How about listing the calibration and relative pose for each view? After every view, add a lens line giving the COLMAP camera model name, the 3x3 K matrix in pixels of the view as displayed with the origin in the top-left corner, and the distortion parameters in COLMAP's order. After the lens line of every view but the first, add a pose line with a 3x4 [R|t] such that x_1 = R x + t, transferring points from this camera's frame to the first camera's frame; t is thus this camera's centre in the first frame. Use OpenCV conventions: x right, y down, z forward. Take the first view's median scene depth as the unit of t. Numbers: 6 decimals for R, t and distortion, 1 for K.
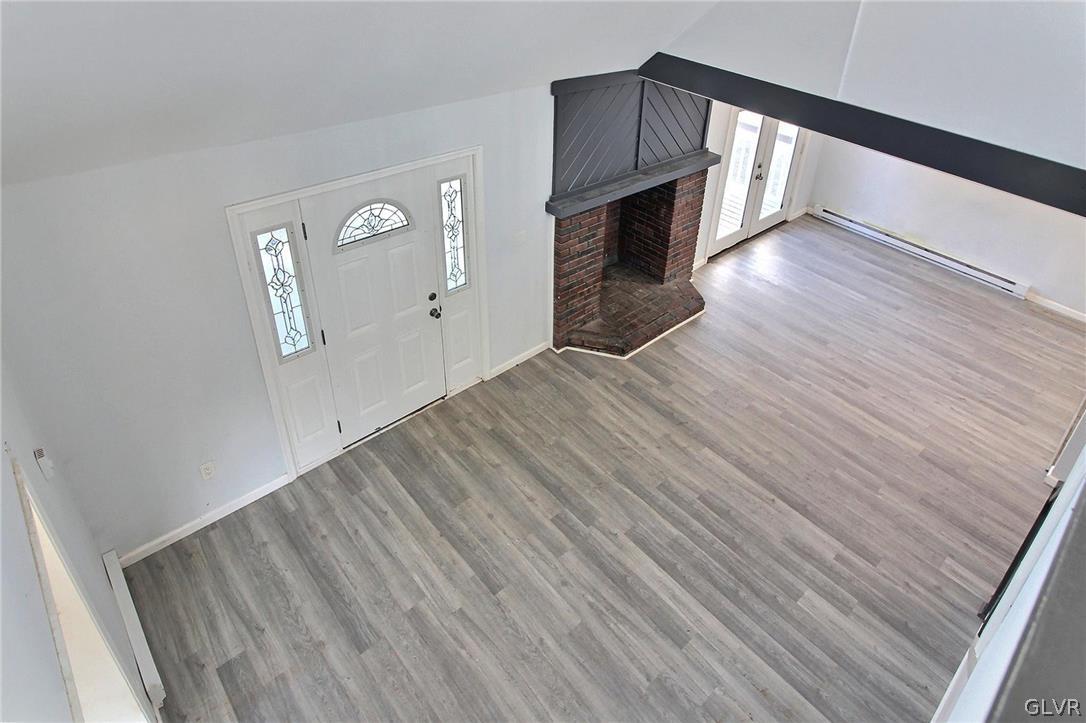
lens RADIAL K [[645.8, 0, 539.2], [0, 645.8, 253.6], [0, 0, 1]] dist [-0.002850, -0.000855]
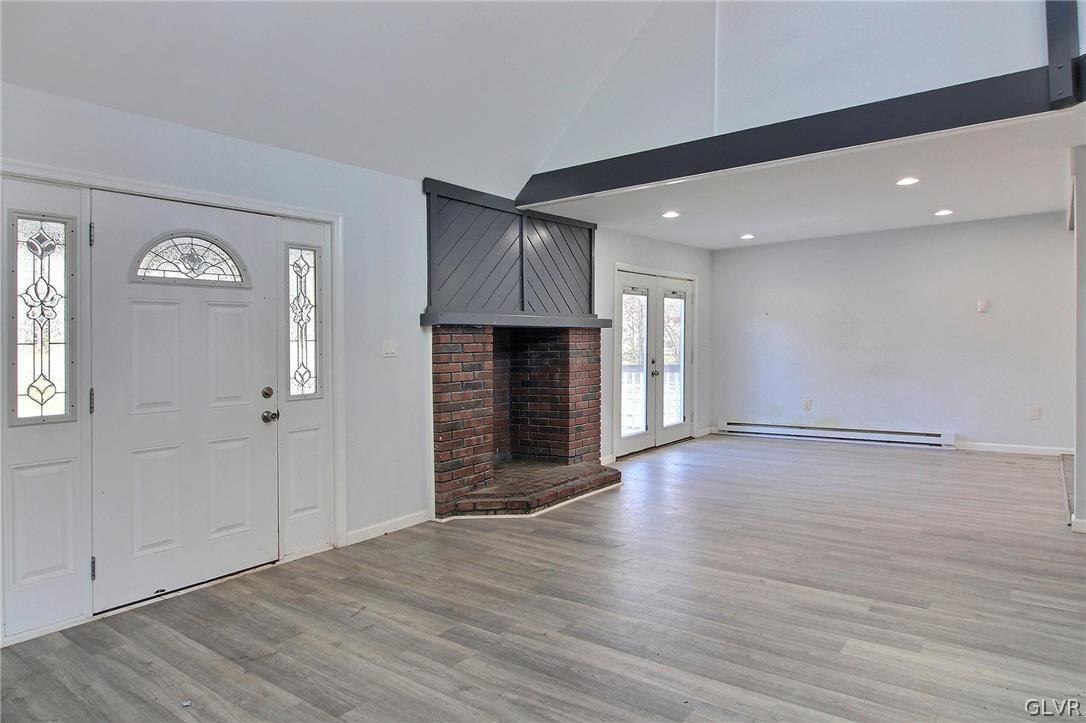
lens RADIAL K [[671.2, 0, 541.8], [0, 671.2, 343.6], [0, 0, 1]] dist [-0.002704, -0.003191]
pose [[0.981791, -0.019943, 0.188915, -0.000377], [0.107607, 0.877920, -0.466558, 0.405958], [-0.156548, 0.478391, 0.864080, 0.252206]]
